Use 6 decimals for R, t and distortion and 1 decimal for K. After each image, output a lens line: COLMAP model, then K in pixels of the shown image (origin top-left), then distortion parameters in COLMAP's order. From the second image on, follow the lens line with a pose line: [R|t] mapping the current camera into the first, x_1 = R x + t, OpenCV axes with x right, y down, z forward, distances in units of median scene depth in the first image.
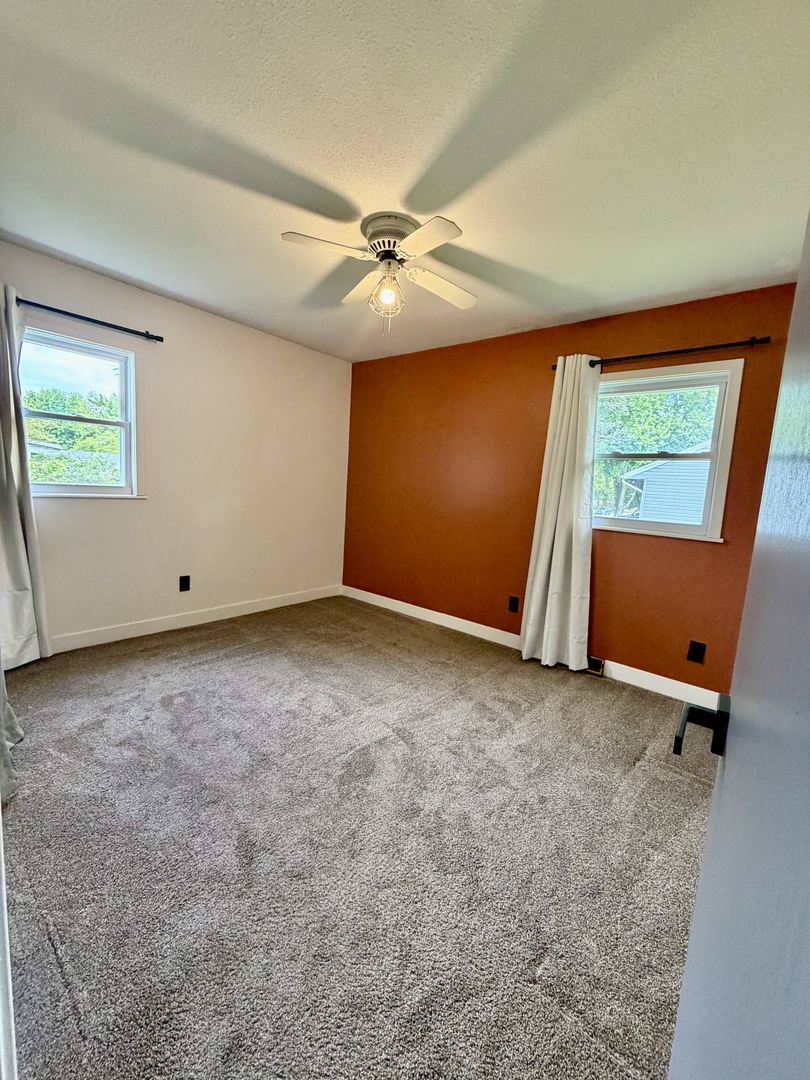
lens RADIAL K [[435.1, 0, 405.0], [0, 435.1, 540.0], [0, 0, 1]] dist [-0.001340, -0.000057]
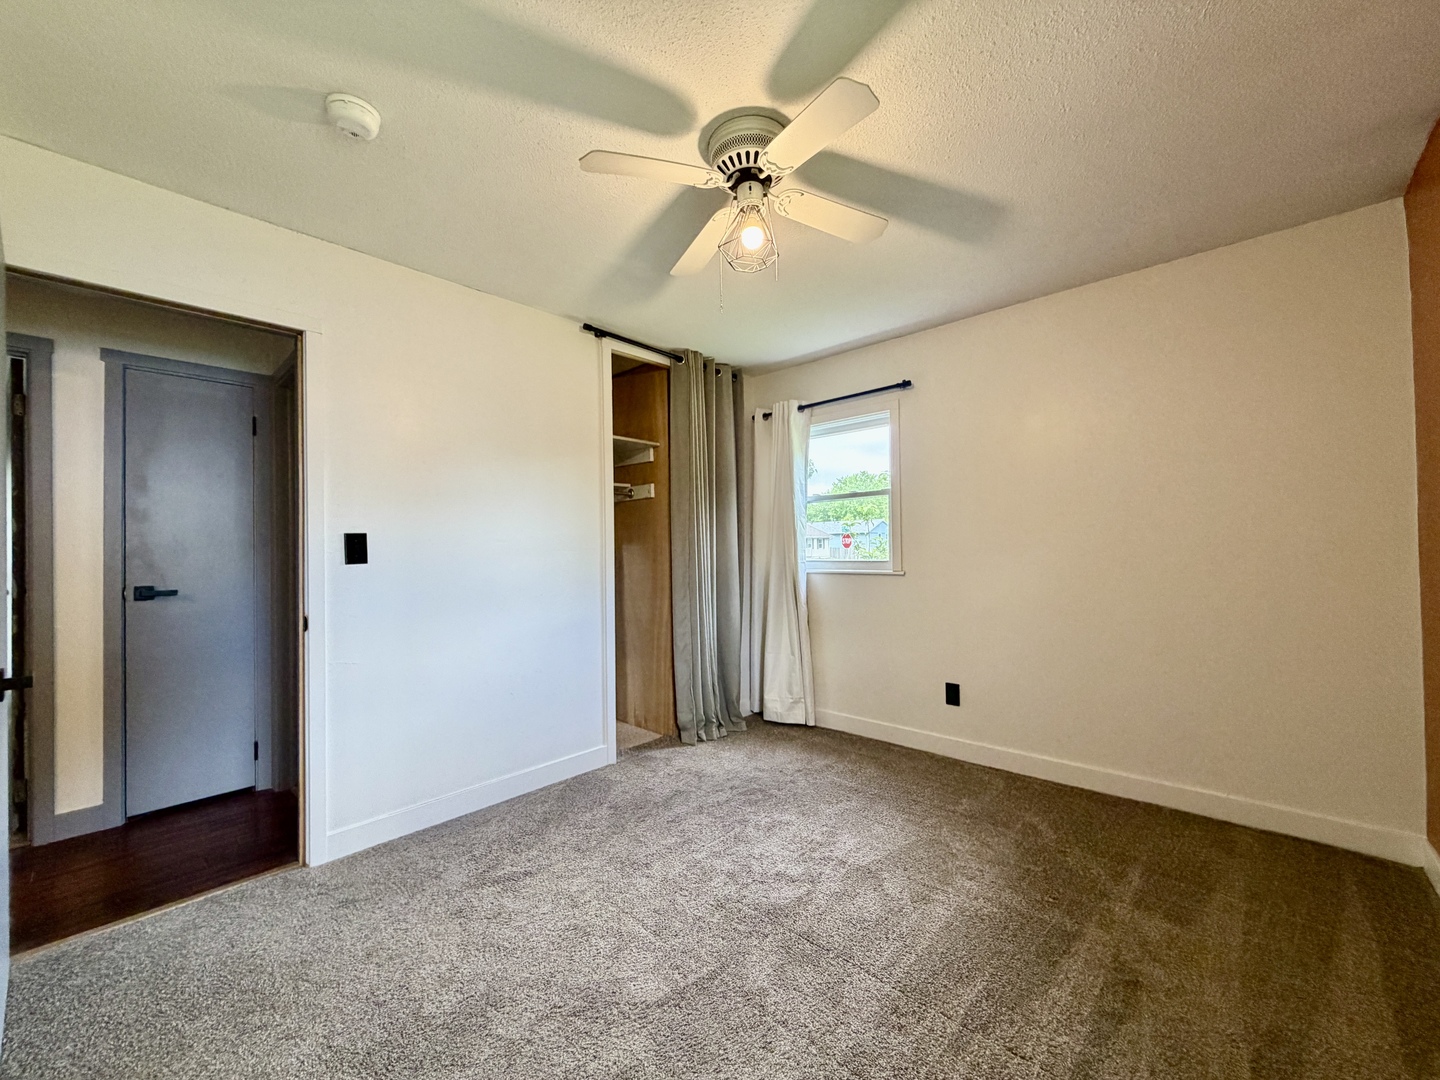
lens RADIAL K [[580.2, 0, 720.0], [0, 580.2, 540.0], [0, 0, 1]] dist [-0.001340, -0.000057]
pose [[-0.066039, -0.078255, -0.994744, 0.573932], [-0.117735, 0.990567, -0.070111, -0.046112], [0.990847, 0.112486, -0.074629, 0.787796]]
